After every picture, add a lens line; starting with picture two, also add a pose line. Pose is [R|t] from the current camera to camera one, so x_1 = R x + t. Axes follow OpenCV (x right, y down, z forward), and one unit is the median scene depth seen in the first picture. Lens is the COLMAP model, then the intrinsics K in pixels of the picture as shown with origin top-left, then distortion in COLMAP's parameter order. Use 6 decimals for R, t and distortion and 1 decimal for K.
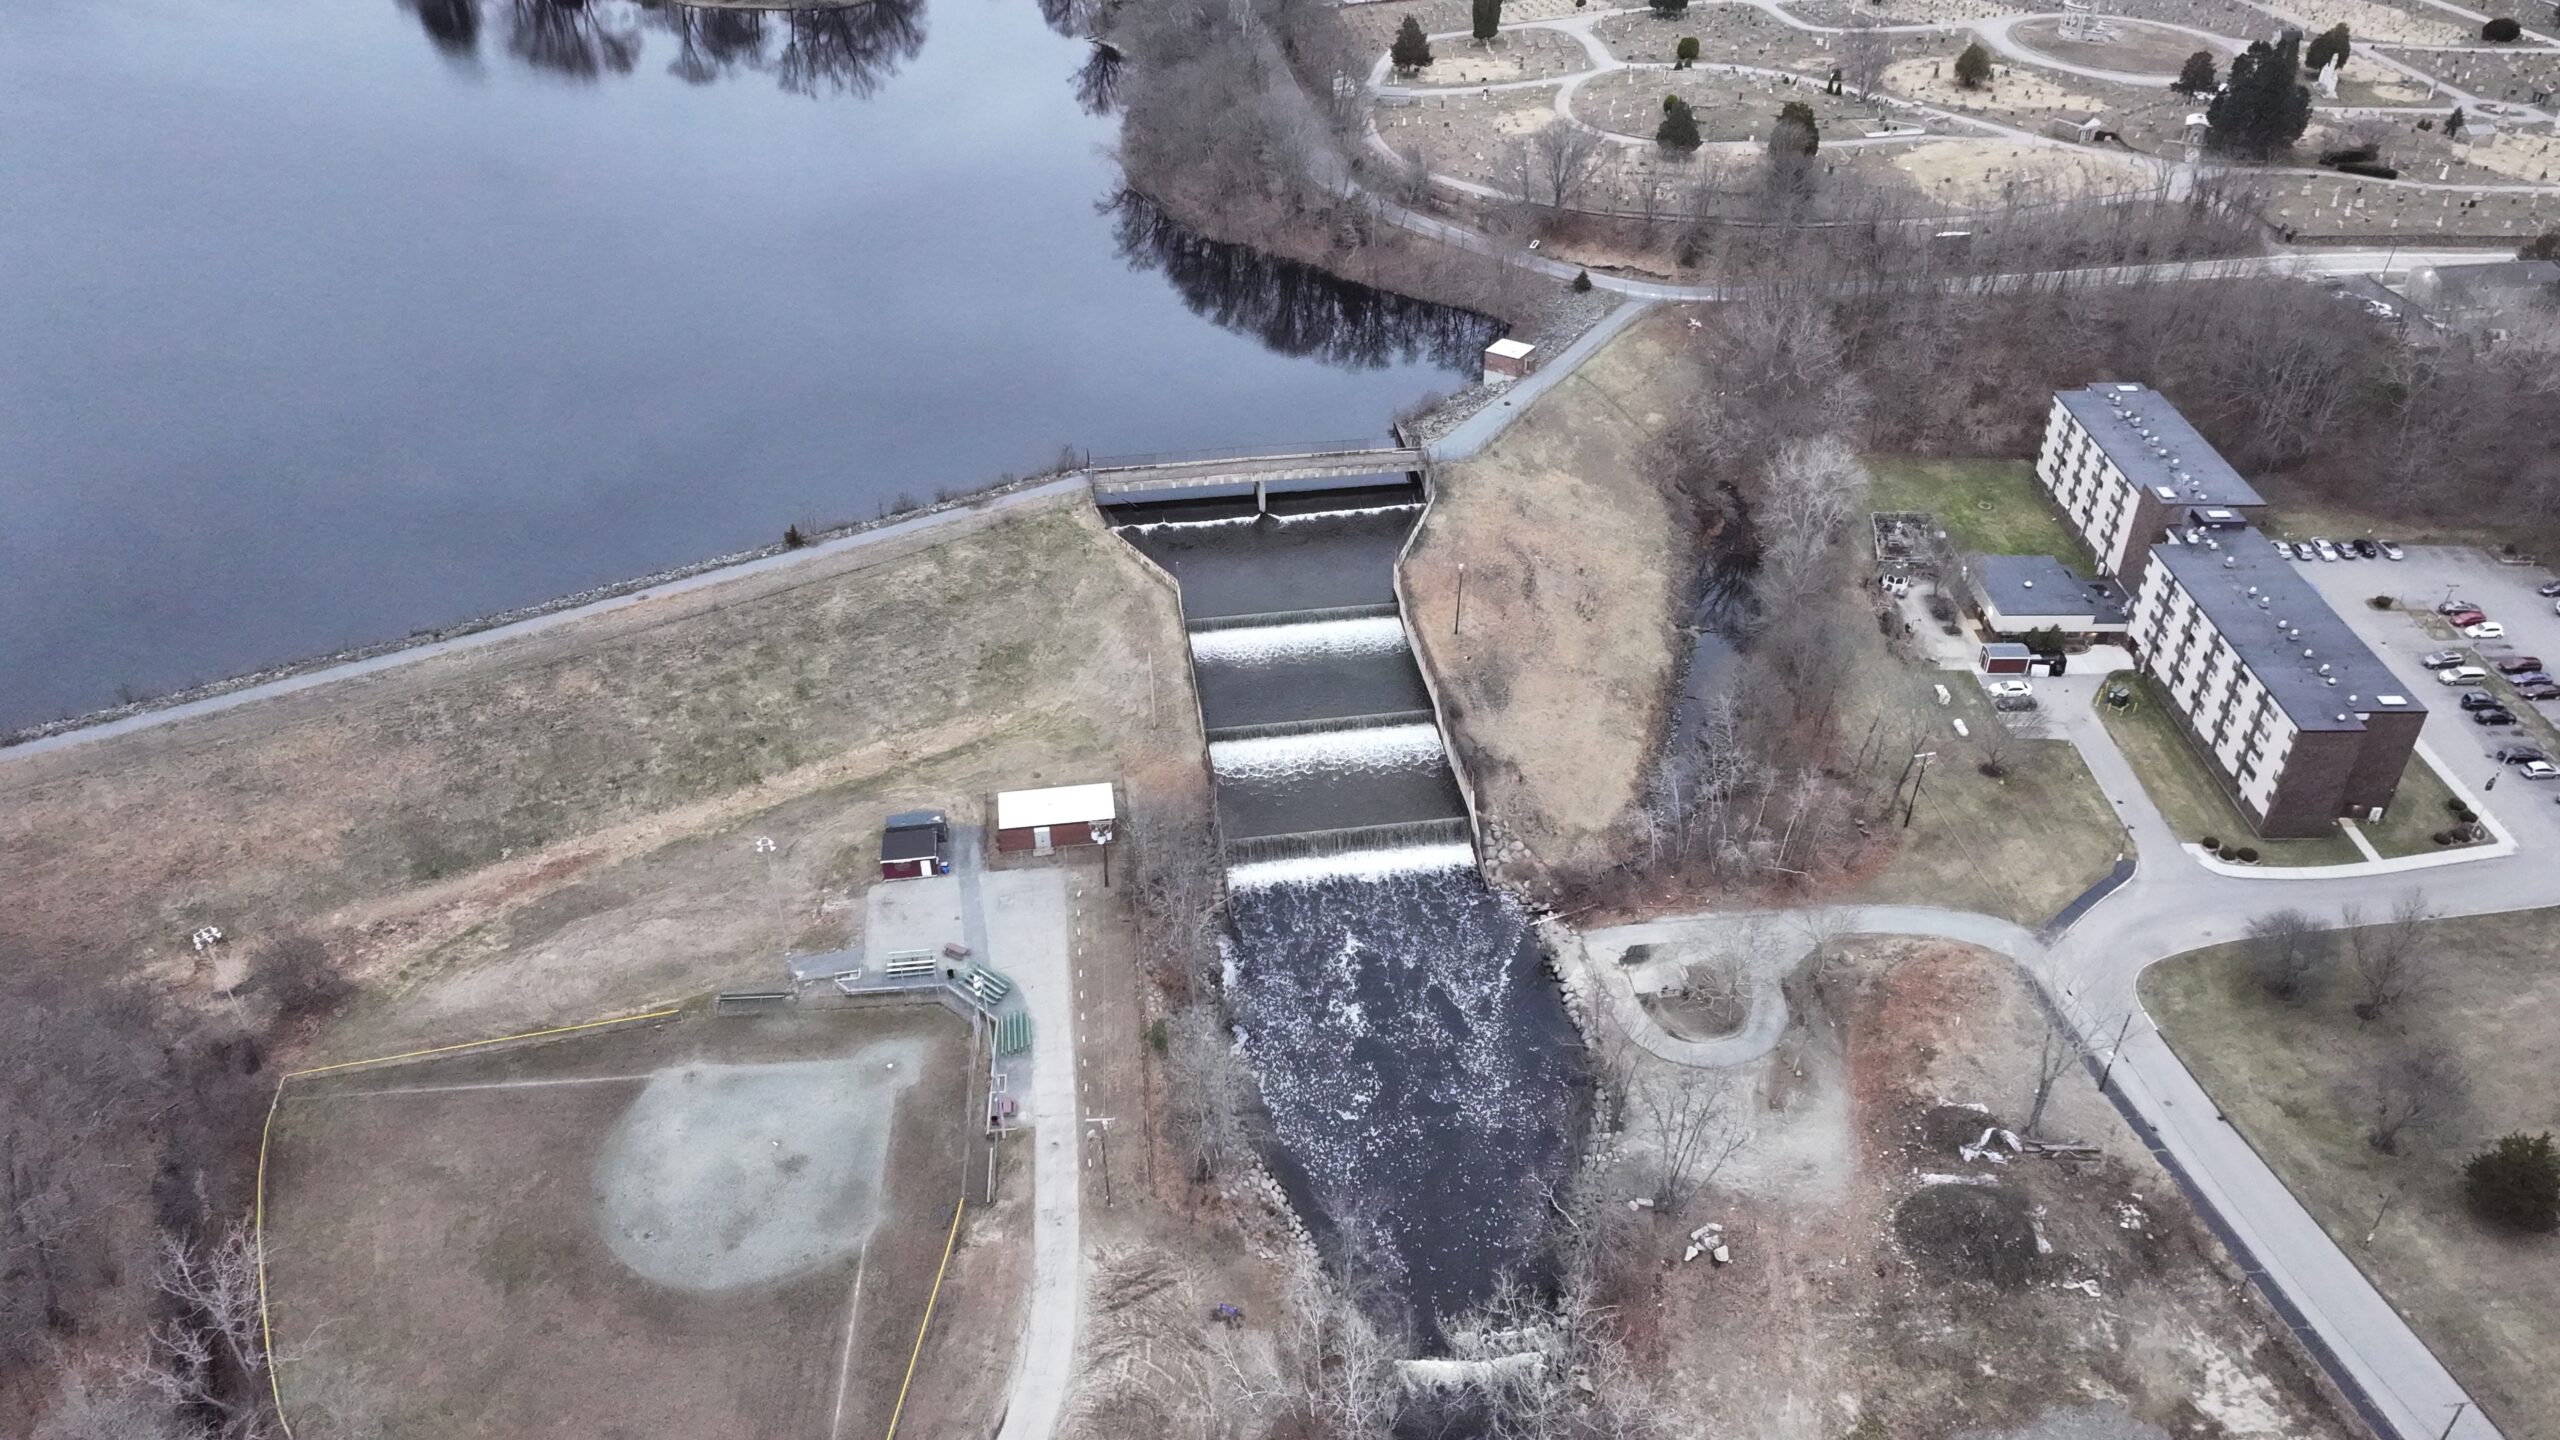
lens RADIAL K [[1803.0, 0, 1288.3], [0, 1803.0, 716.0], [0, 0, 1]] dist [-0.007096, 0.021379]
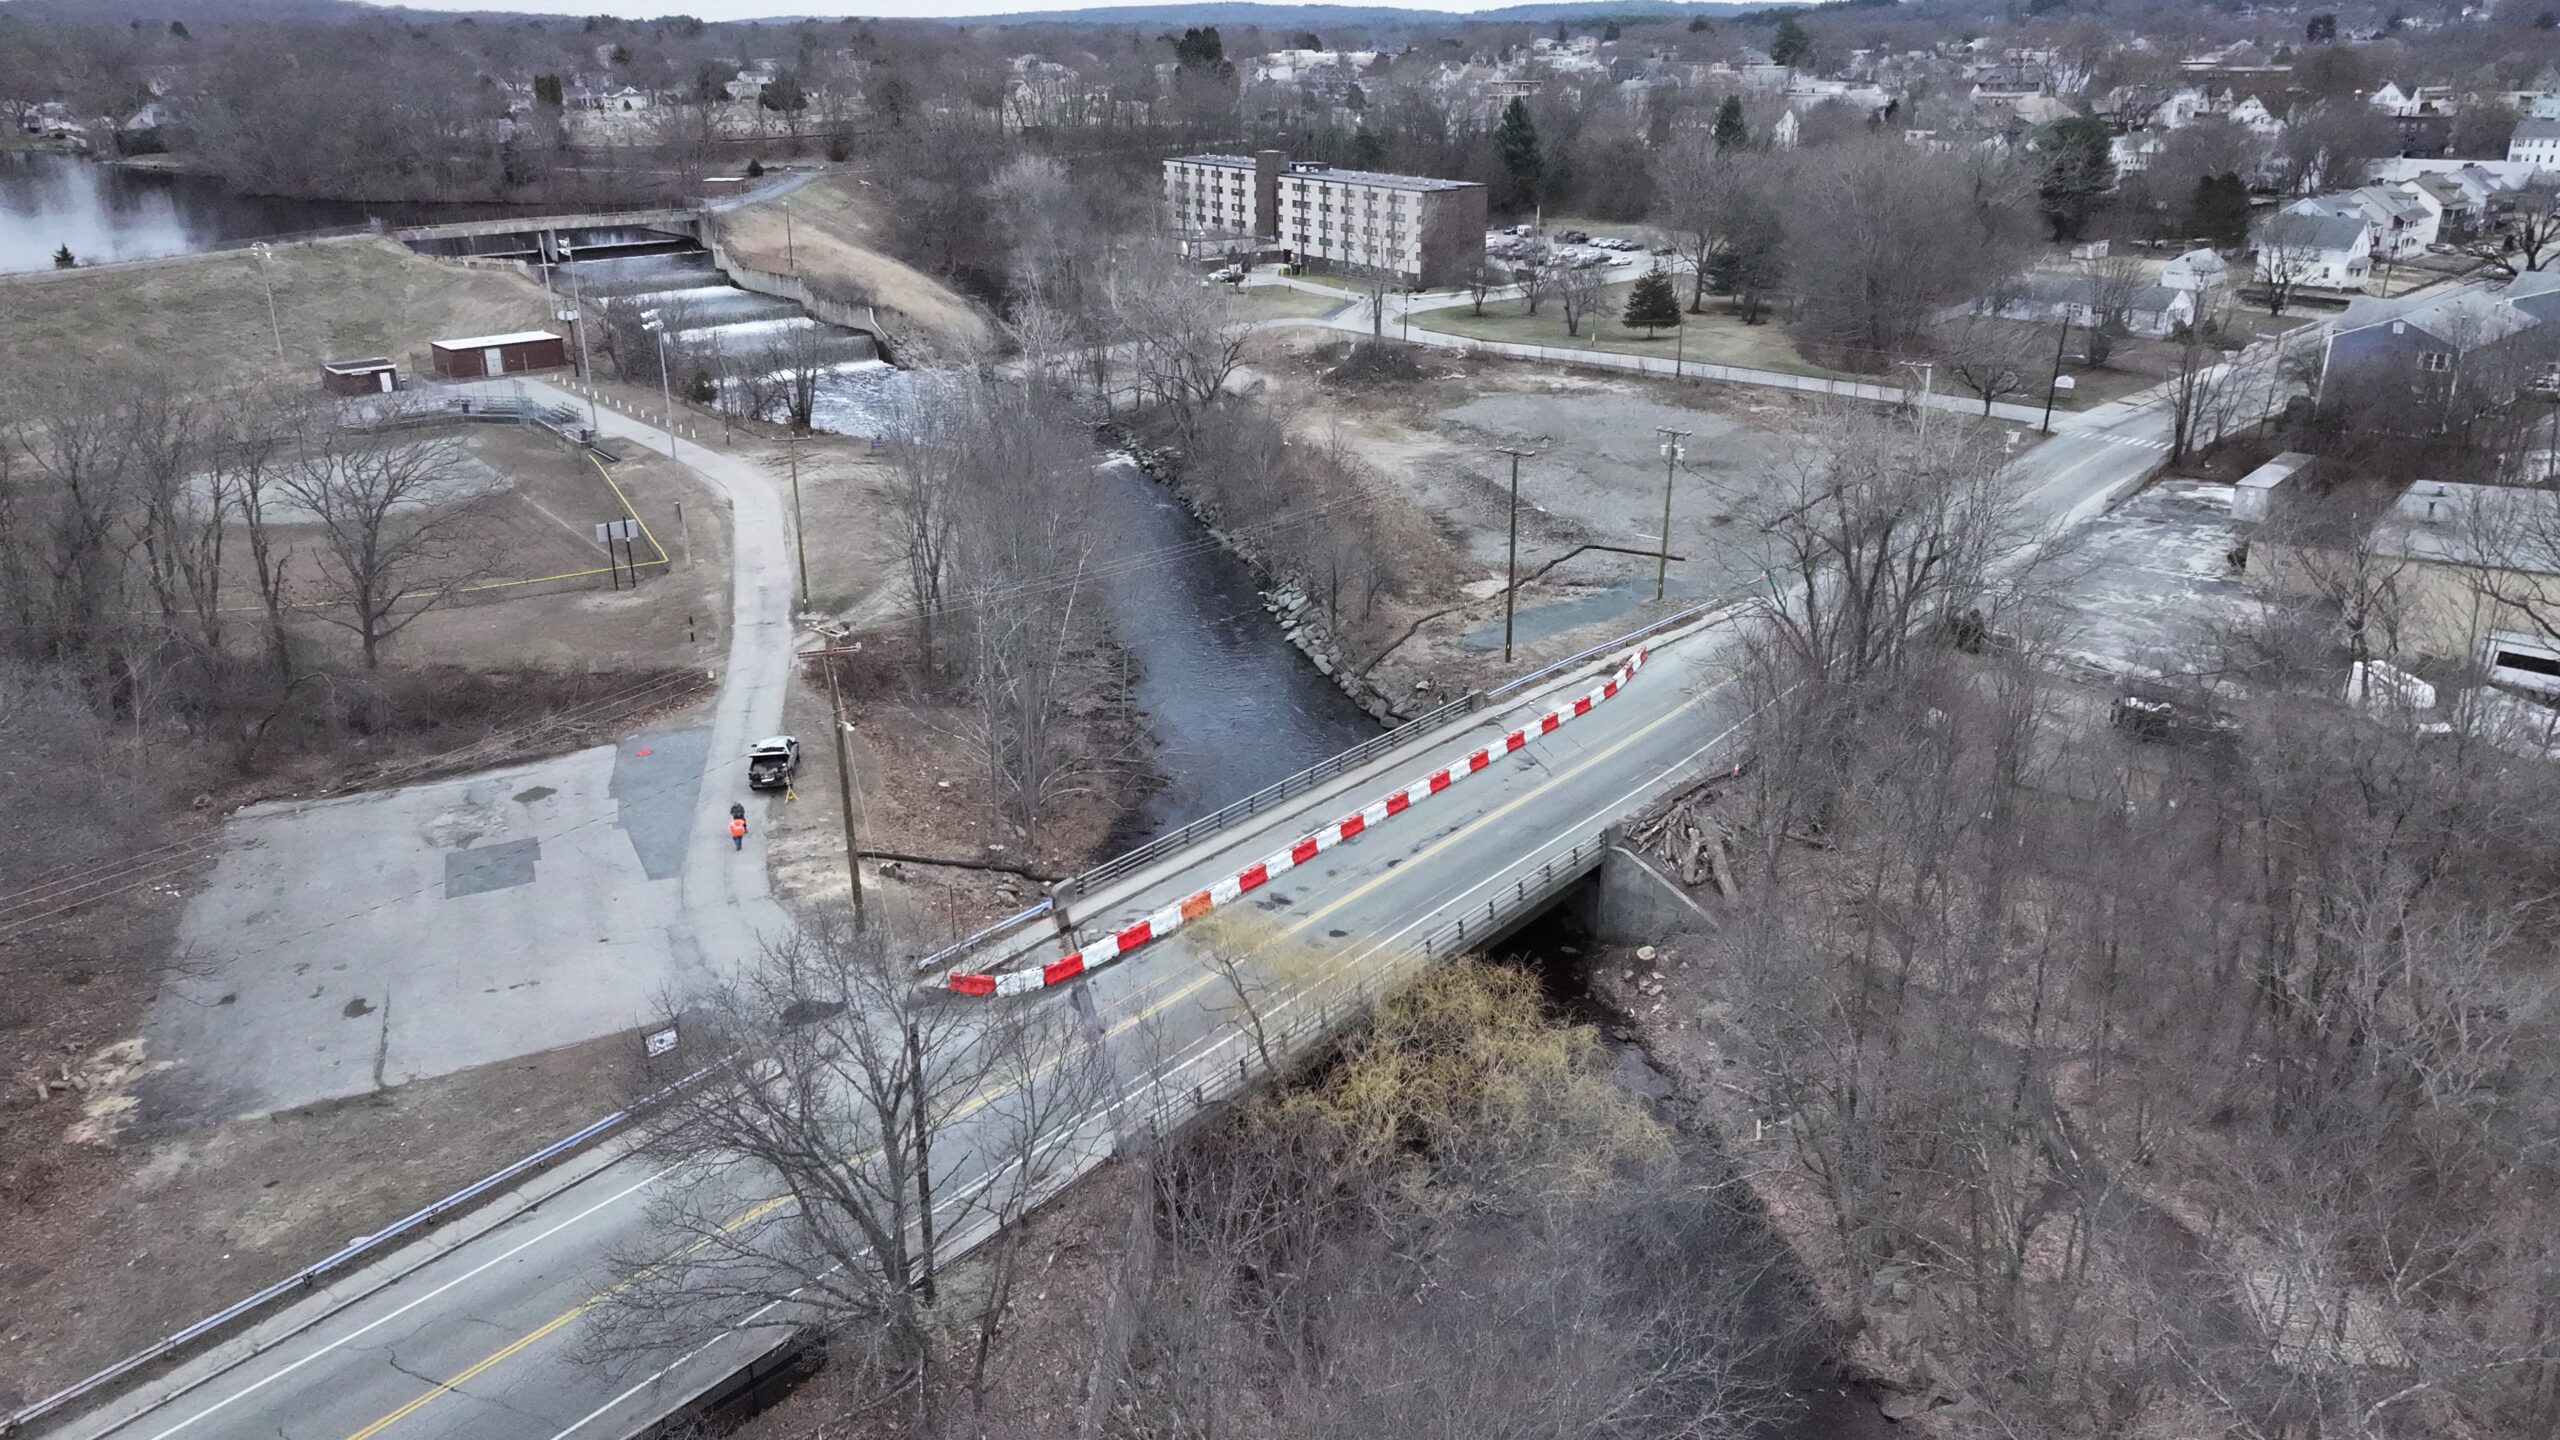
lens RADIAL K [[1800.6, 0, 1289.3], [0, 1800.6, 715.2], [0, 0, 1]] dist [0.004791, 0.007275]
pose [[0.833178, -0.196998, 0.516727, -0.179411], [0.310165, 0.940059, -0.141726, 0.296803], [-0.457834, 0.278354, 0.844338, -0.017875]]
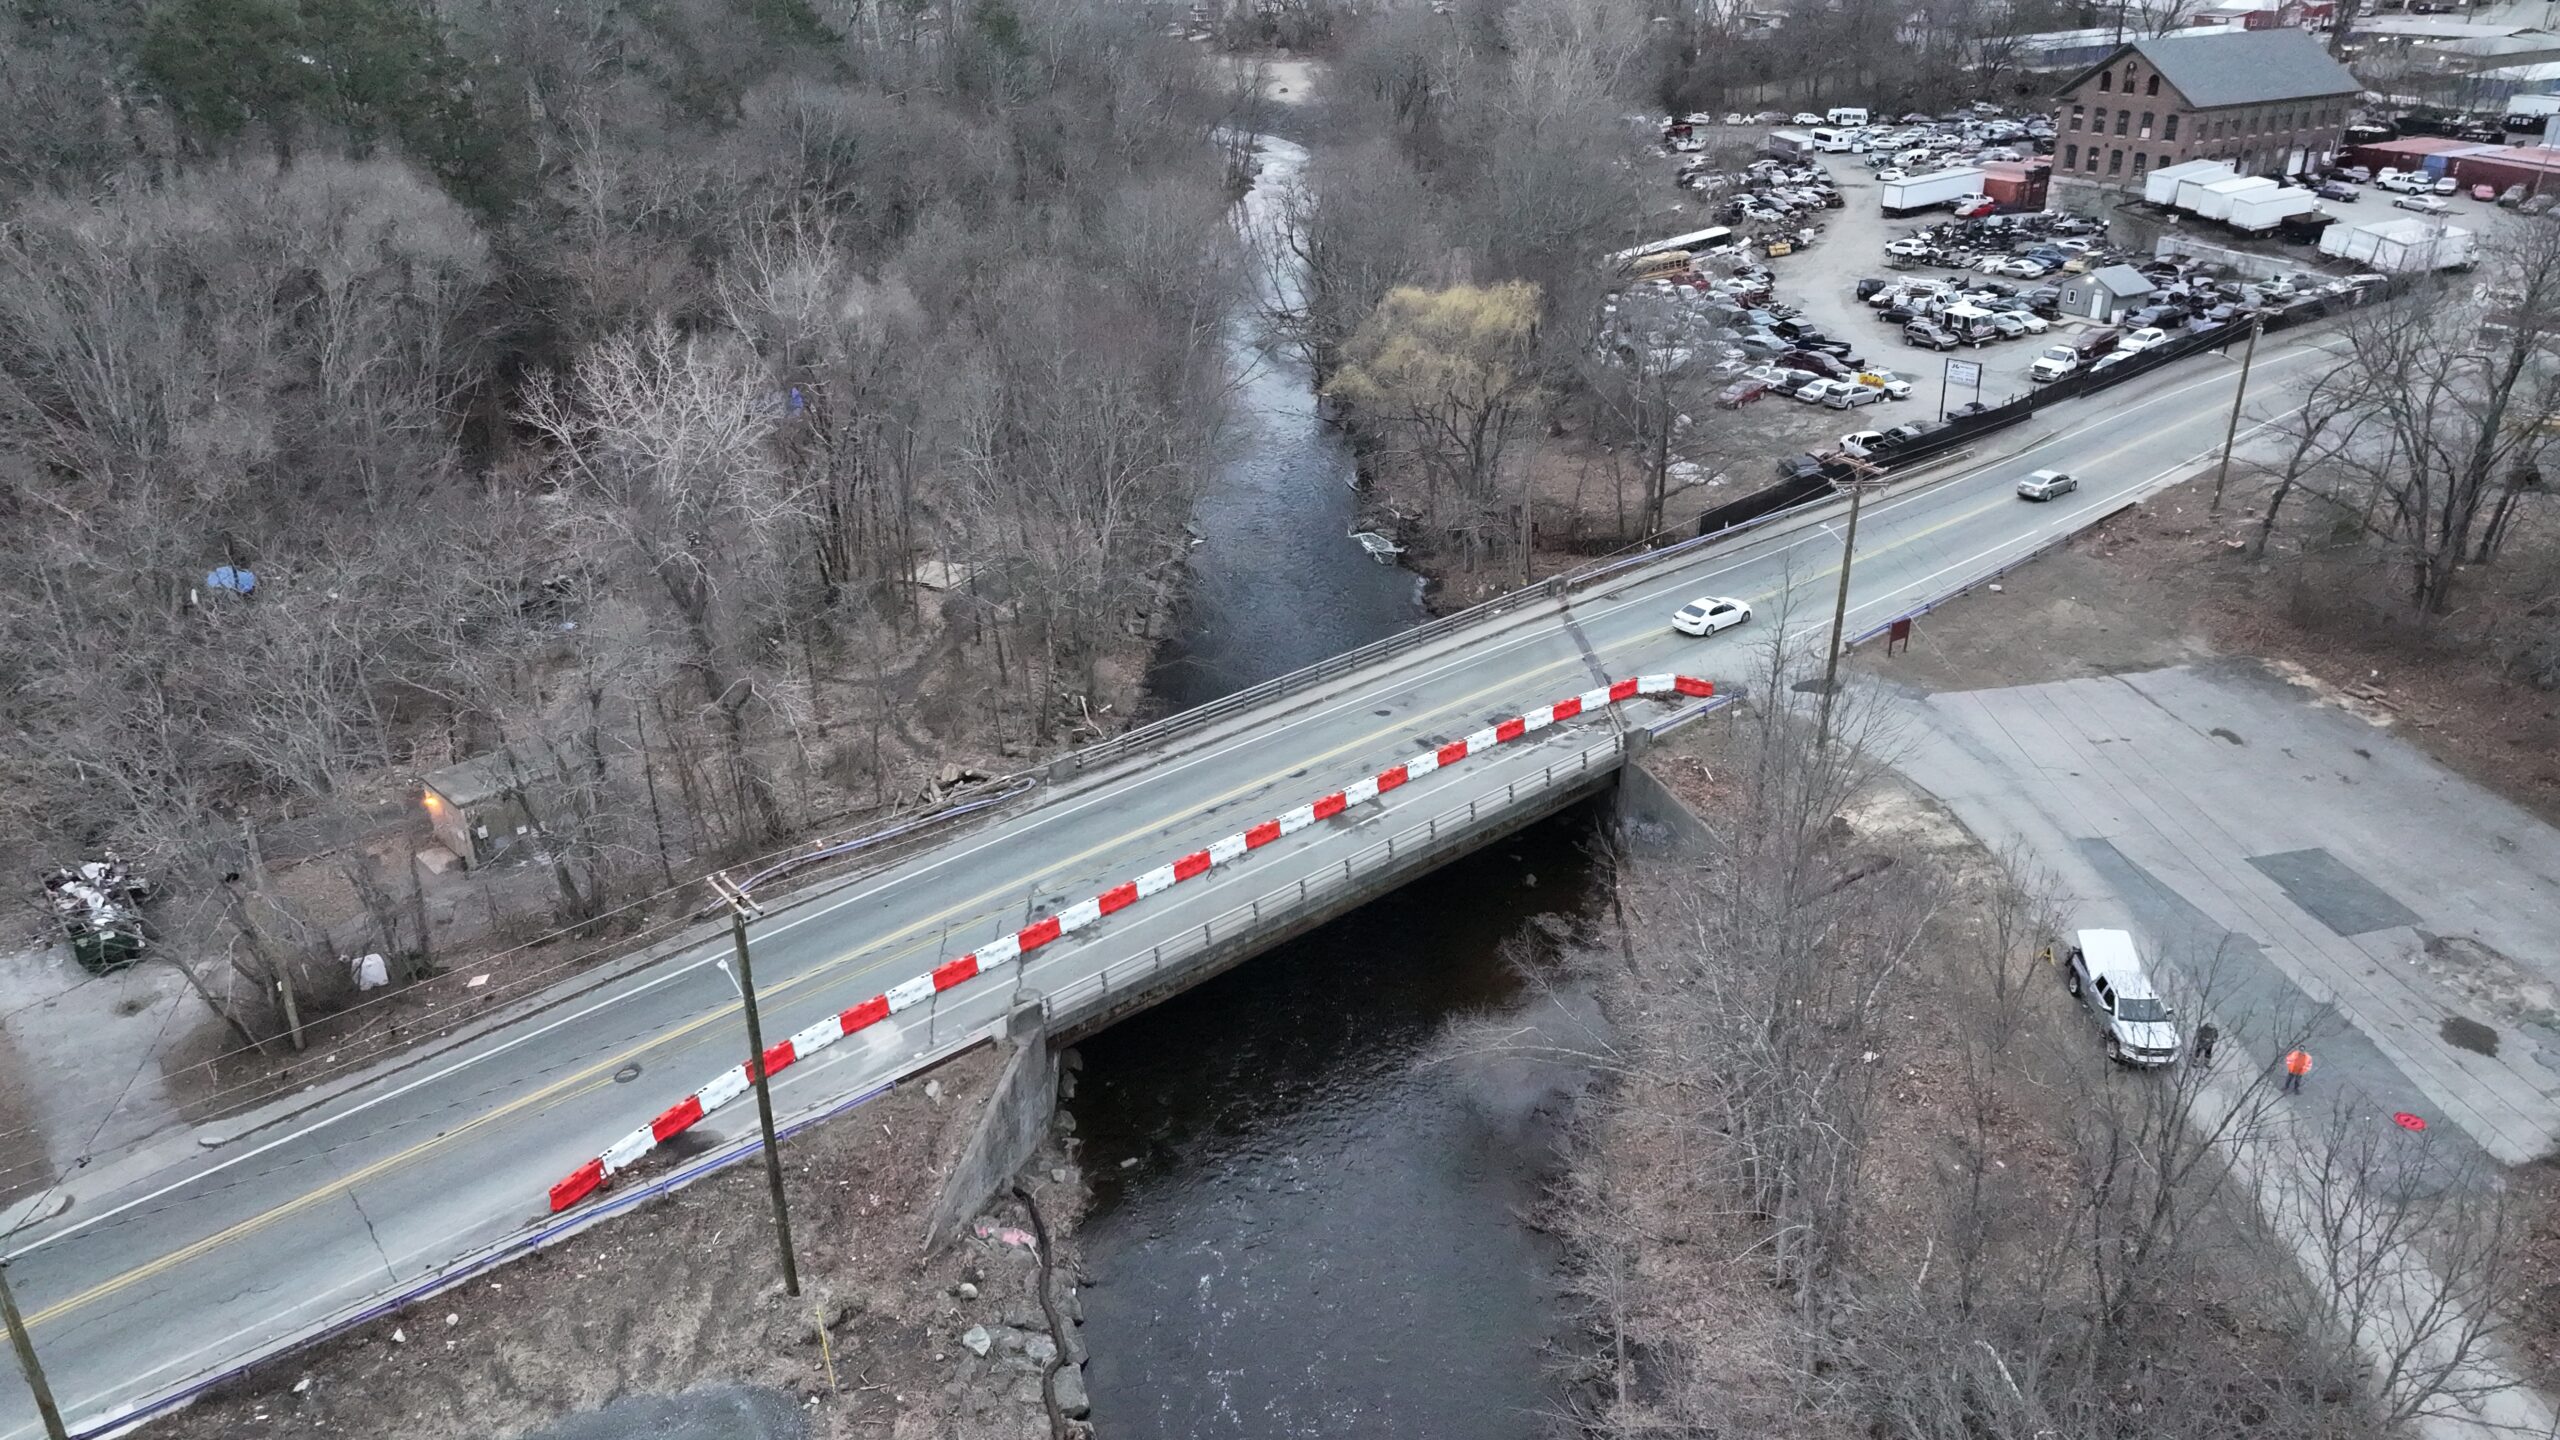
lens RADIAL K [[1800.6, 0, 1289.3], [0, 1800.6, 715.2], [0, 0, 1]] dist [0.004791, 0.007275]
pose [[-0.922659, 0.169664, -0.346287, 0.022086], [-0.207081, 0.539534, 0.816101, 0.101998], [0.325296, 0.824692, -0.462671, 0.269516]]
